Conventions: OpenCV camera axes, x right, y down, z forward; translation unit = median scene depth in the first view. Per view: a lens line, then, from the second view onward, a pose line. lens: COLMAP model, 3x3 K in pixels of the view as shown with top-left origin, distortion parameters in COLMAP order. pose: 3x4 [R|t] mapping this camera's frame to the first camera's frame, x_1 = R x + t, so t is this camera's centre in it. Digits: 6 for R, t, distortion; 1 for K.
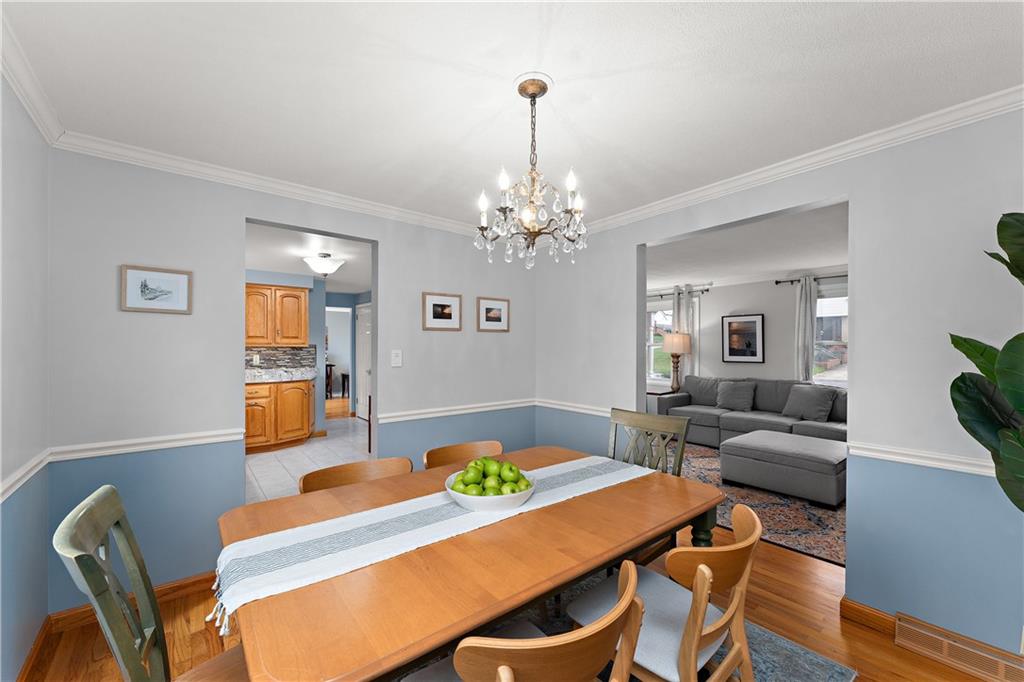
lens RADIAL K [[410.7, 0, 511.8], [0, 410.7, 347.6], [0, 0, 1]] dist [0.003098, 0.000166]
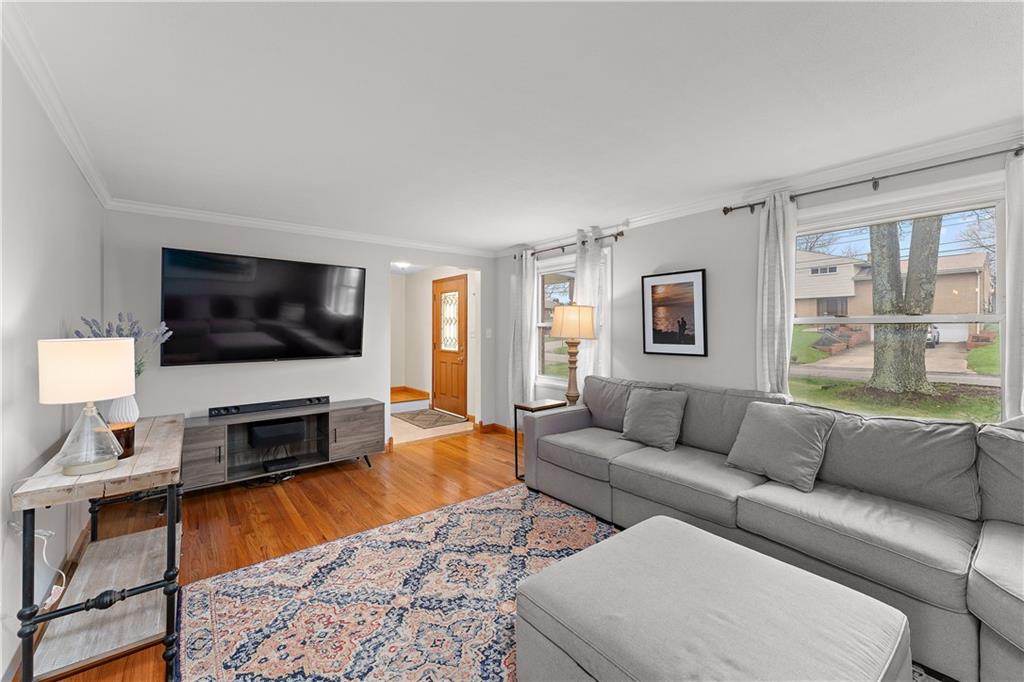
lens RADIAL K [[410.7, 0, 518.5], [0, 410.7, 324.0], [0, 0, 1]] dist [0.003098, 0.000166]
pose [[0.999999, 0.001010, -0.000055, 0.347917], [-0.001010, 0.999888, -0.014935, 0.001554], [0.000040, 0.014935, 0.999888, 0.428978]]
